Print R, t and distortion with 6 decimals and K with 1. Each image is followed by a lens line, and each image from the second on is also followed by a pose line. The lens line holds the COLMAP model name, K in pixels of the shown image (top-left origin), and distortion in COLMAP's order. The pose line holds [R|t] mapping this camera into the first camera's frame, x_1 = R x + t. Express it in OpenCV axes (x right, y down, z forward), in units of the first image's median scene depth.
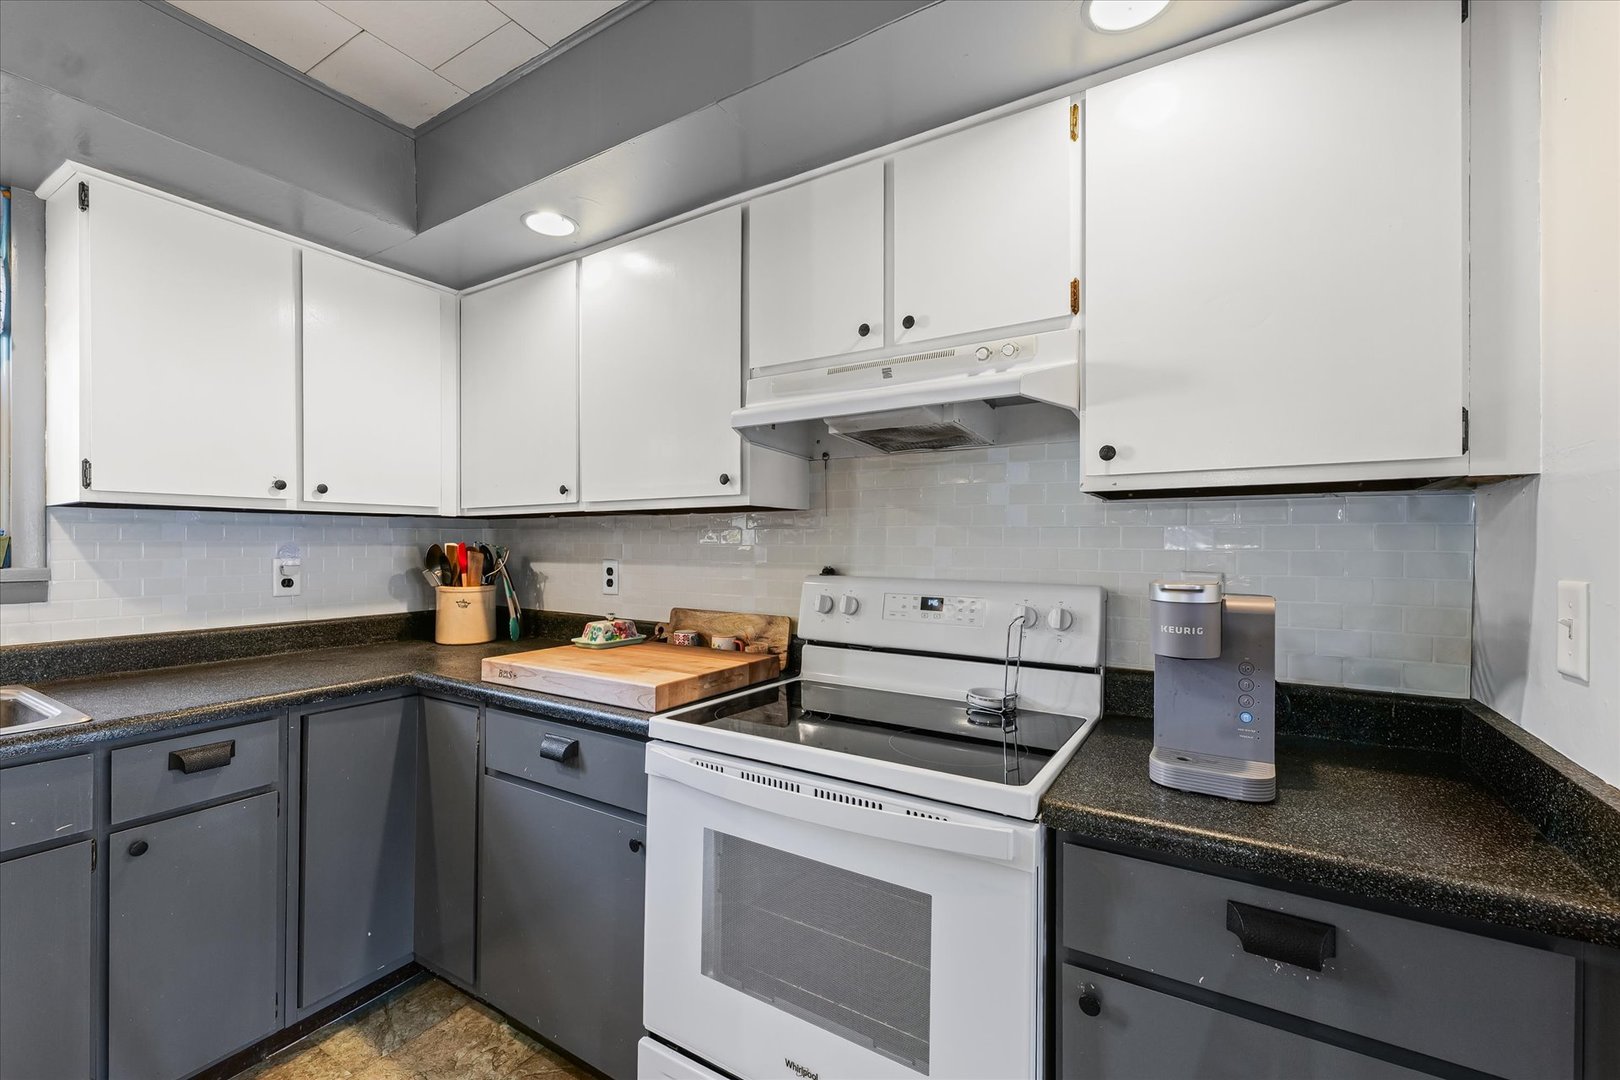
lens RADIAL K [[674.2, 0, 816.8], [0, 674.2, 544.0], [0, 0, 1]] dist [0.002400, 0.000434]
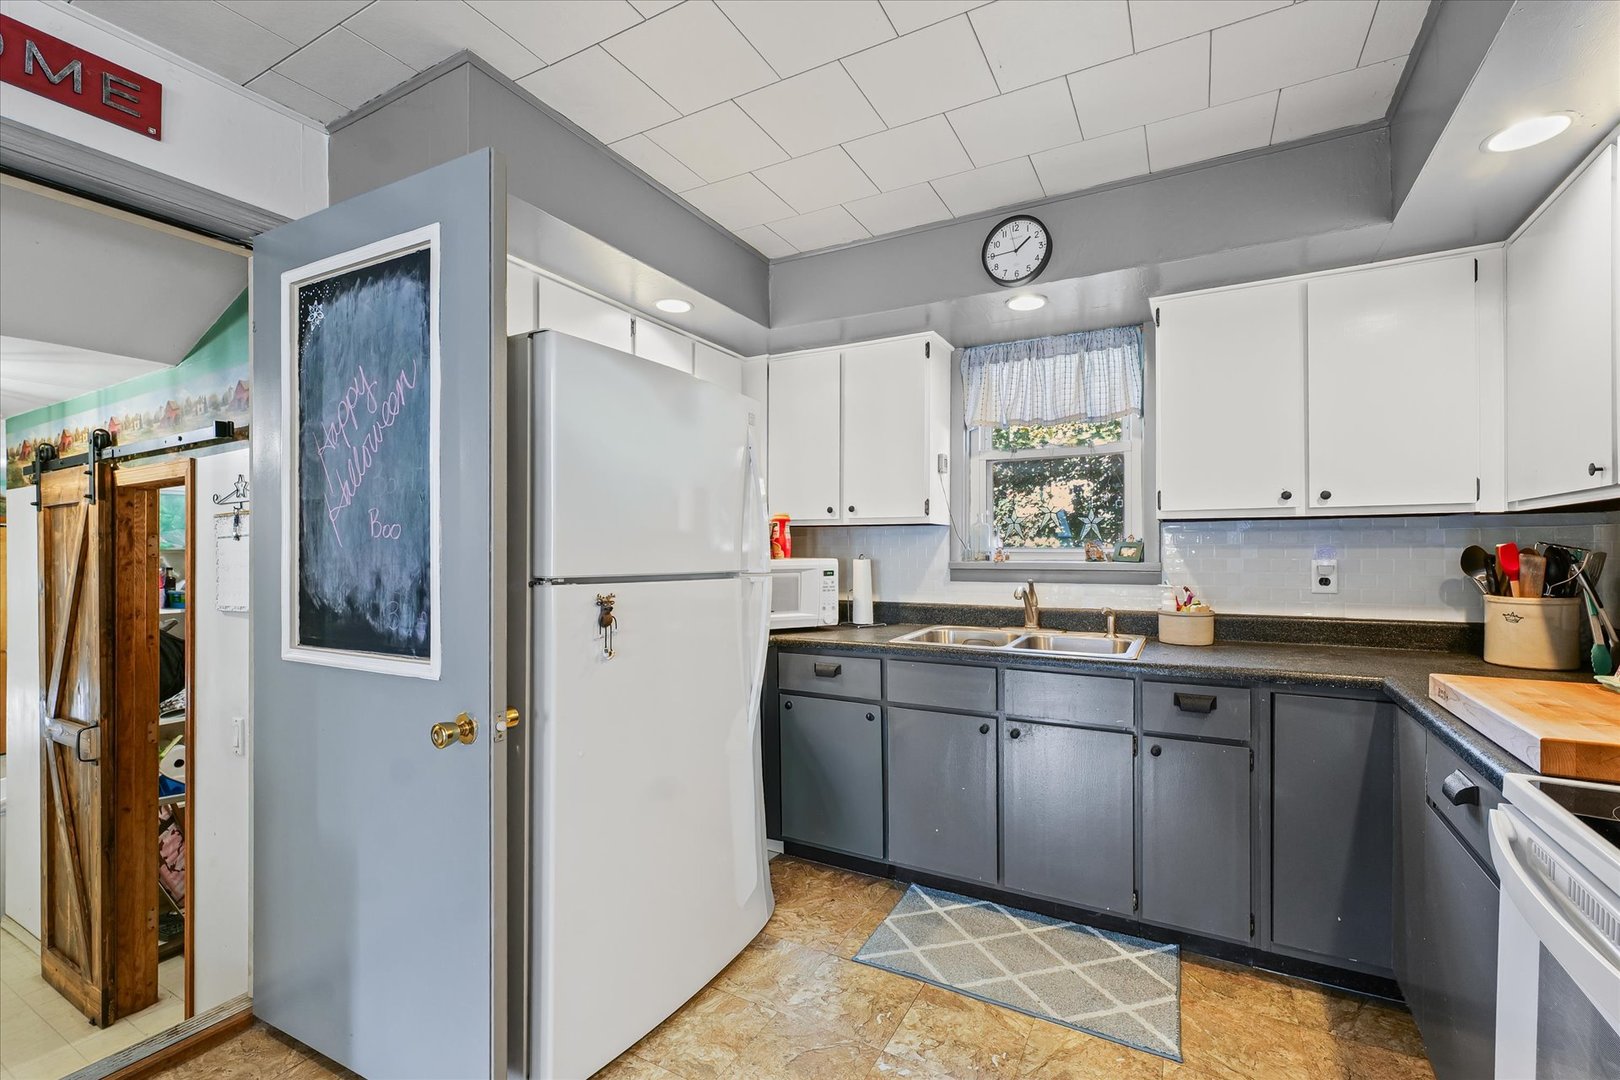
lens RADIAL K [[697.7, 0, 809.3], [0, 697.7, 546.9], [0, 0, 1]] dist [-0.000308, -0.000114]
pose [[0.029846, -0.004604, -0.999544, 0.350106], [0.004647, 0.999979, -0.004467, 0.002272], [0.999544, -0.004511, 0.029866, 0.134355]]
